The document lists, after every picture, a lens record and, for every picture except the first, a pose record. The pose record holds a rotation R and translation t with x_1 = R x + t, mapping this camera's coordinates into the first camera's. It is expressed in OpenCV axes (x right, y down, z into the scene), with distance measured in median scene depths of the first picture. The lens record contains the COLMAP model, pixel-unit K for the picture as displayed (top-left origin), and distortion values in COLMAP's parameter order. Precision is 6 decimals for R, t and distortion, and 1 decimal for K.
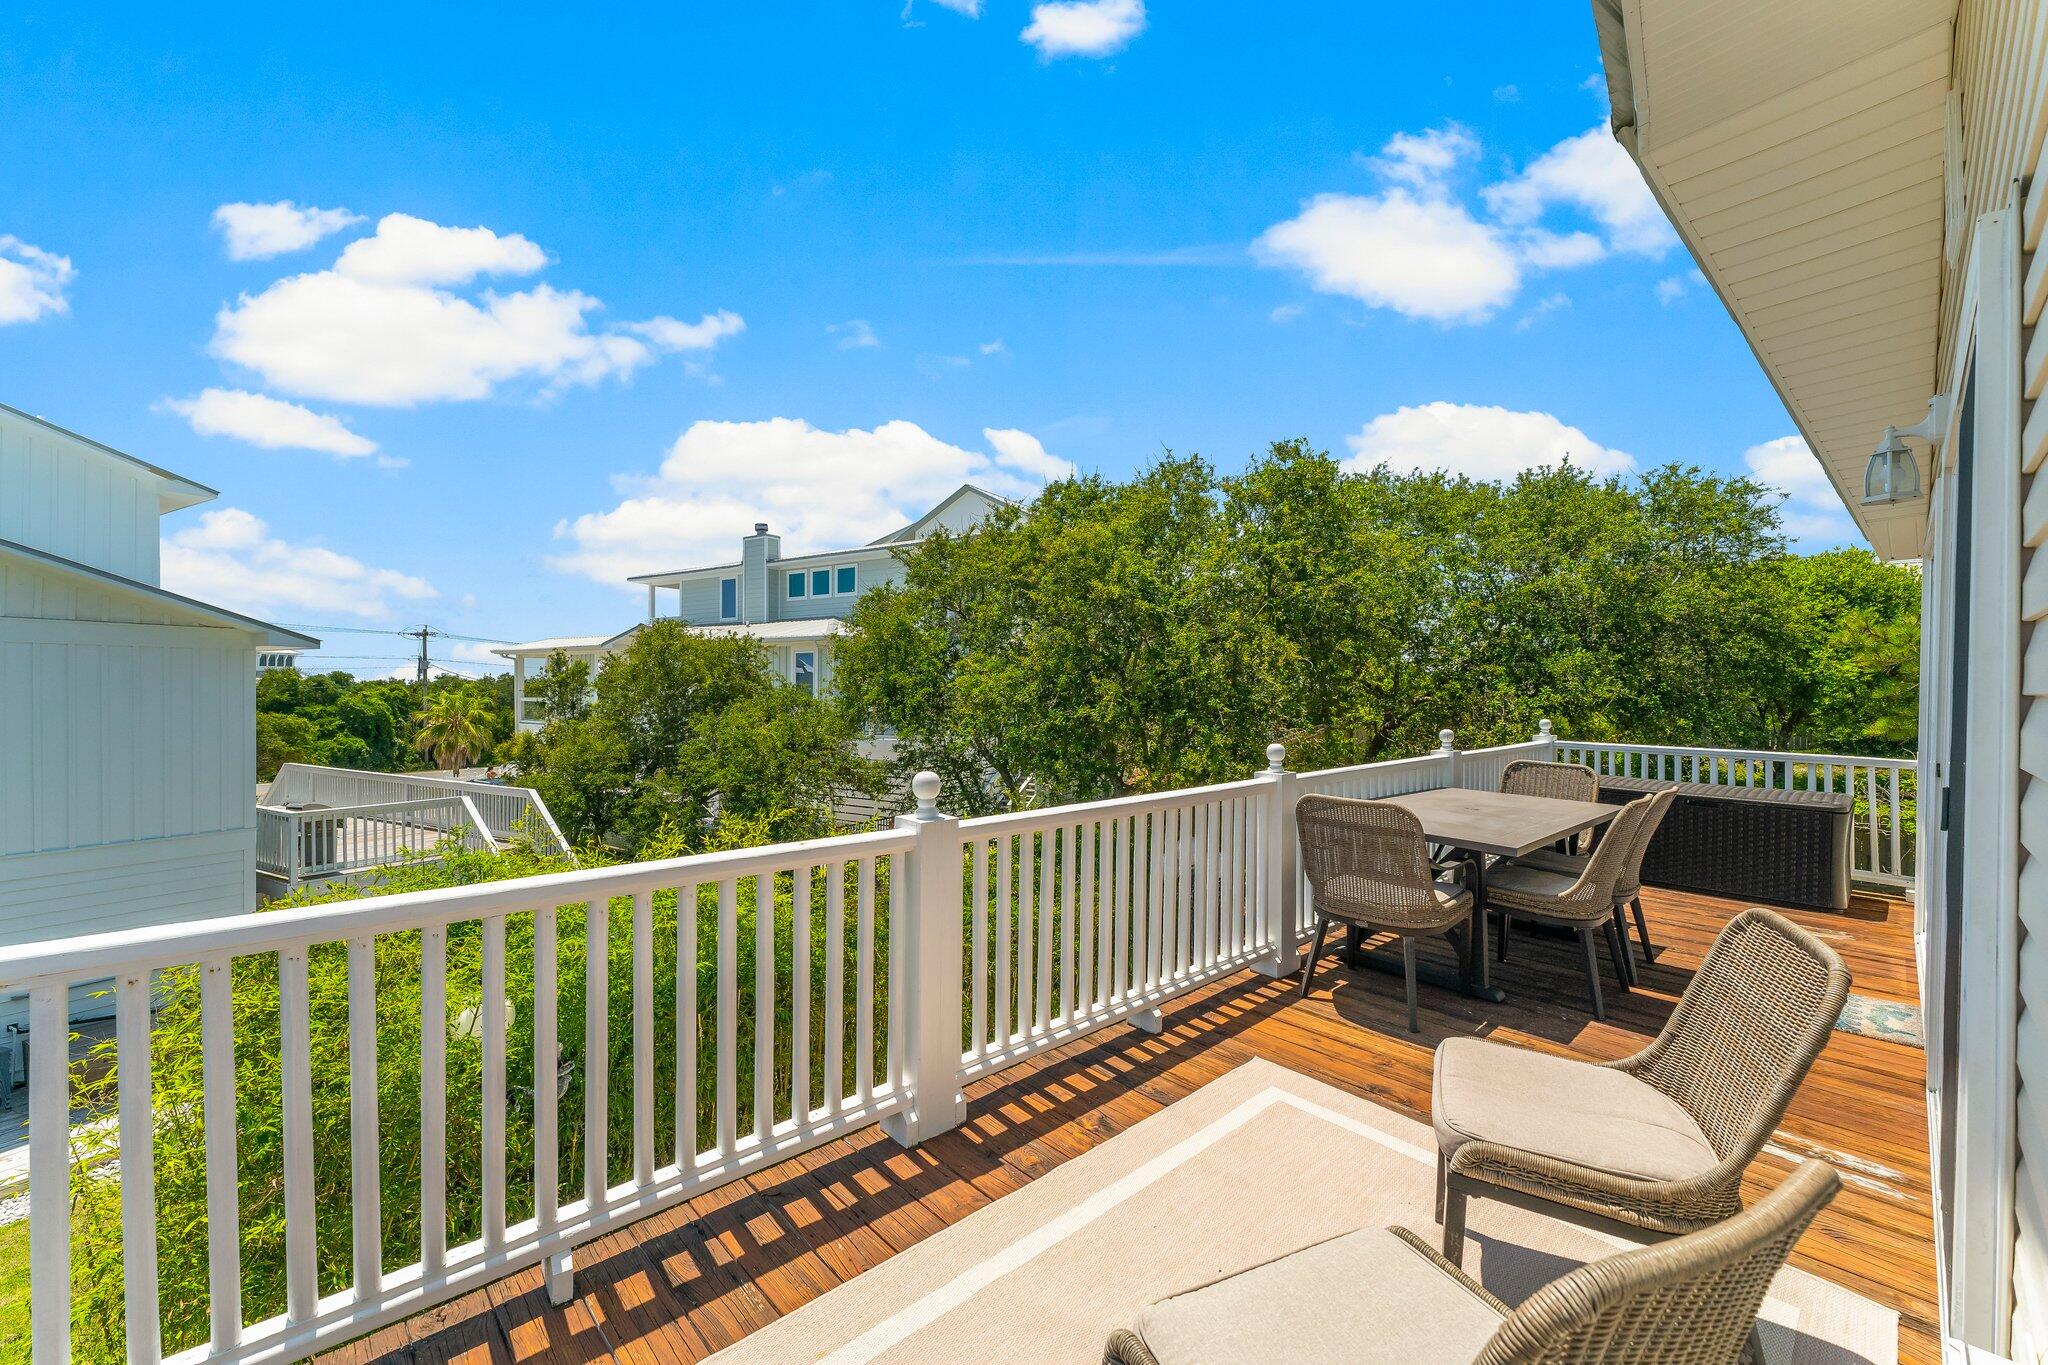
lens RADIAL K [[833.6, 0, 1024.0], [0, 833.6, 682.5], [0, 0, 1]] dist [-0.001112, -0.000025]
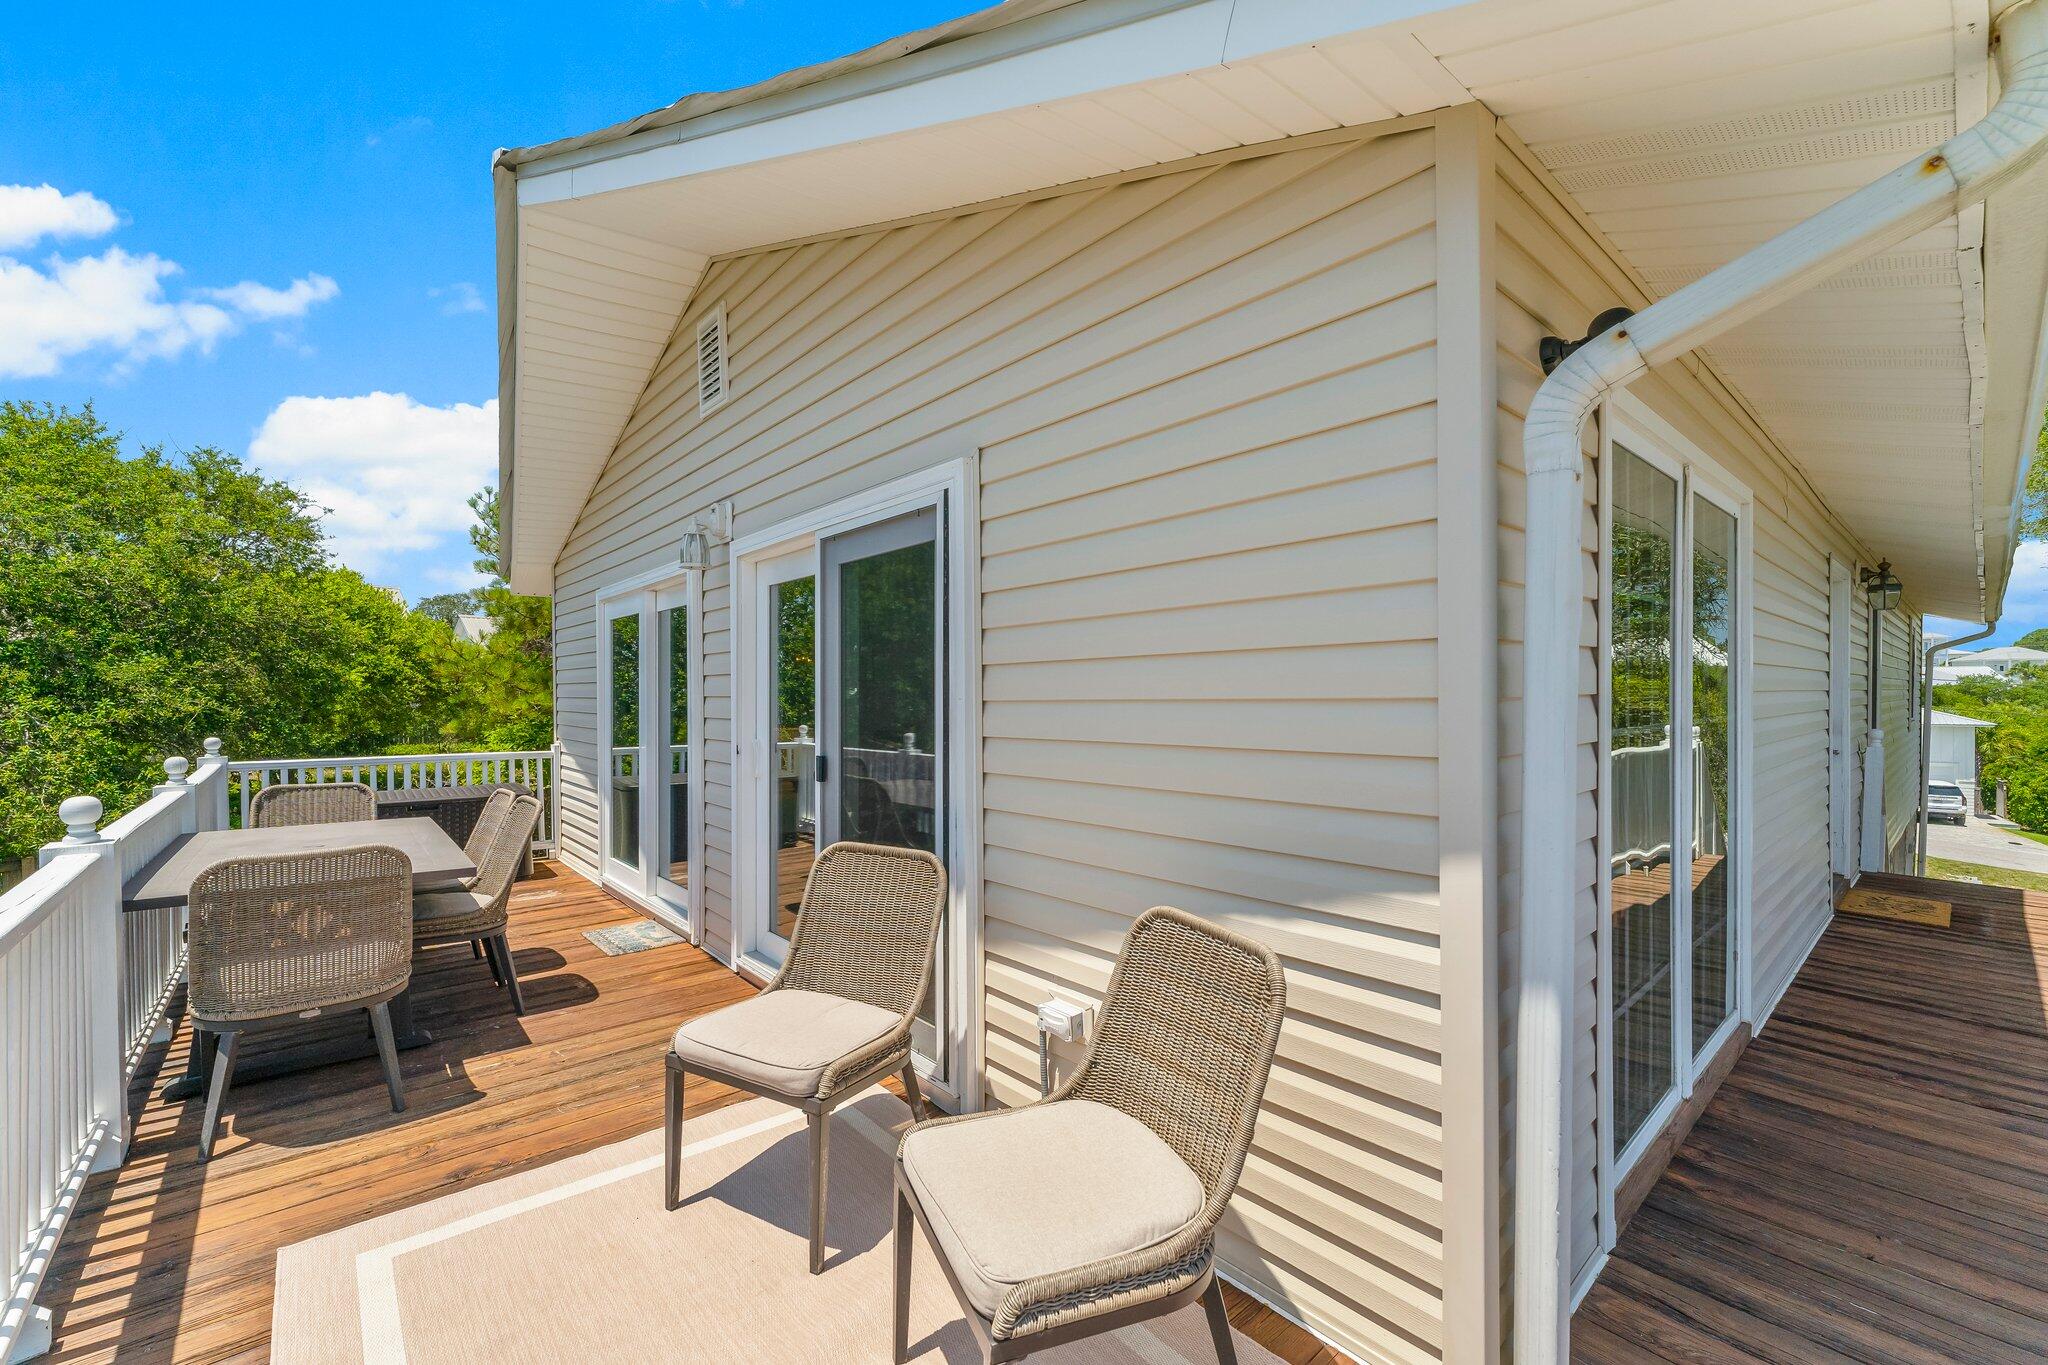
lens RADIAL K [[833.6, 0, 1024.0], [0, 833.6, 682.5], [0, 0, 1]] dist [-0.001112, -0.000025]
pose [[0.036489, 0.002357, 0.999331, -0.328983], [0.004327, 0.999987, -0.002517, -0.009931], [-0.999325, 0.004416, 0.036478, 0.310993]]
